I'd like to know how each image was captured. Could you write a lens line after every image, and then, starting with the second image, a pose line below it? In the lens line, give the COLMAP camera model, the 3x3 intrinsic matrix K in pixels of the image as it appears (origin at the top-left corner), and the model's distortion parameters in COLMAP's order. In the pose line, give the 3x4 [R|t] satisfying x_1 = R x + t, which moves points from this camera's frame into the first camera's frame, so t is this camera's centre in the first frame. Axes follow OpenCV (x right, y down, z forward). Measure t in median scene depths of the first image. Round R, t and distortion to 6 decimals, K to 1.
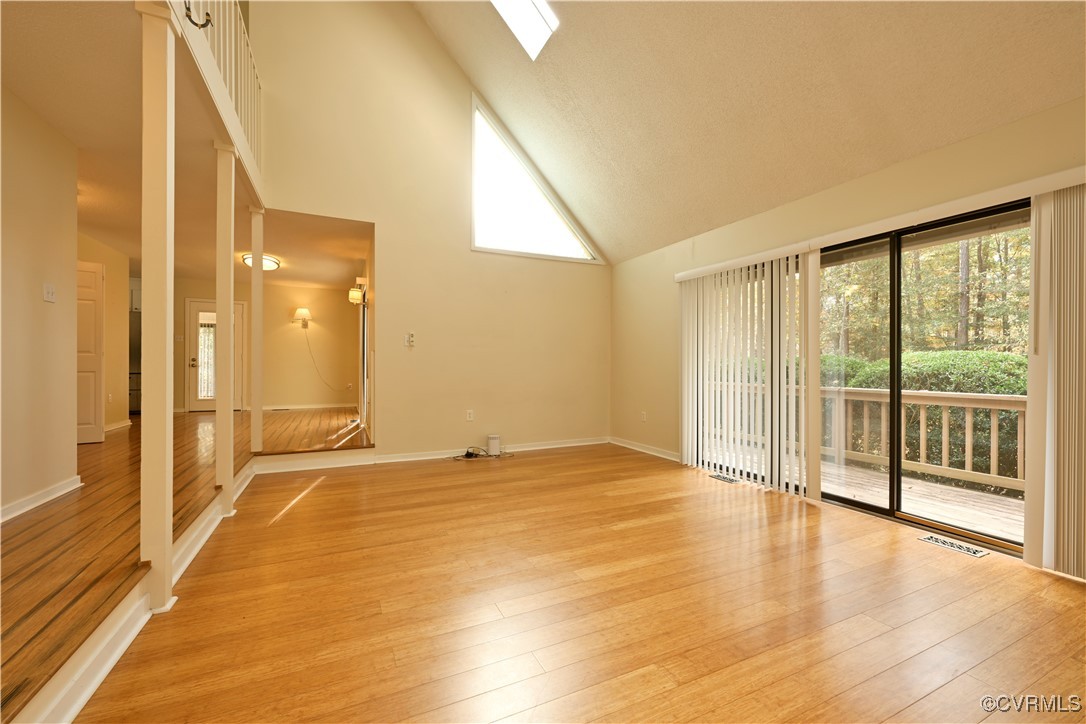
lens RADIAL K [[437.0, 0, 546.9], [0, 437.0, 365.4], [0, 0, 1]] dist [0.000191, -0.000025]
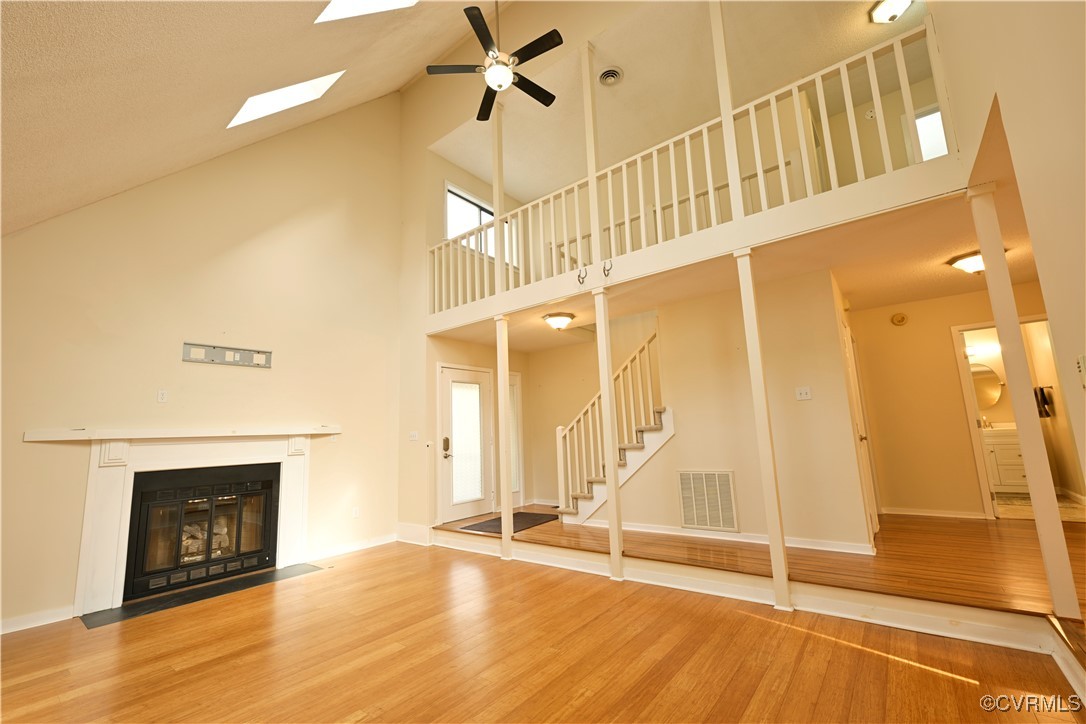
lens RADIAL K [[446.1, 0, 544.5], [0, 446.1, 355.6], [0, 0, 1]] dist [-0.008063, -0.000068]
pose [[-0.895918, -0.046997, -0.441727, 0.165754], [0.038417, 0.982465, -0.182445, -0.039070], [0.442556, -0.180426, -0.878402, 1.361850]]
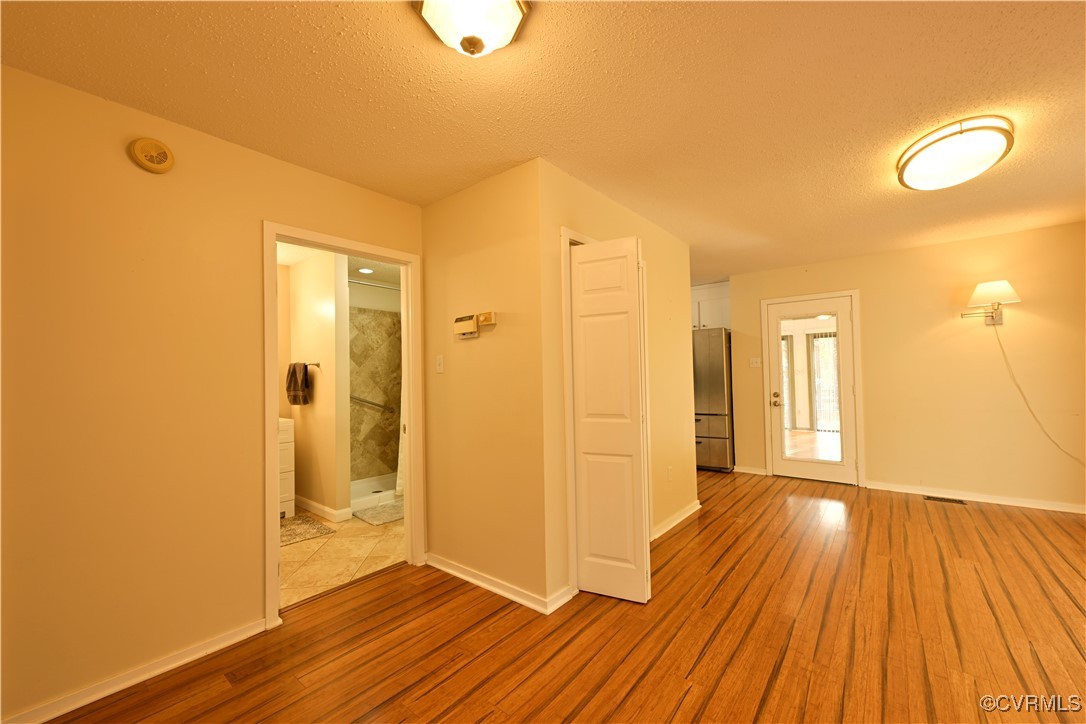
lens RADIAL K [[427.3, 0, 542.6], [0, 427.3, 365.5], [0, 0, 1]] dist [0.001530, 0.000063]
pose [[0.421132, -0.036929, -0.906247, -0.780481], [0.022823, 0.999286, -0.030114, -0.091537], [0.906712, -0.008001, 0.421674, 0.867581]]
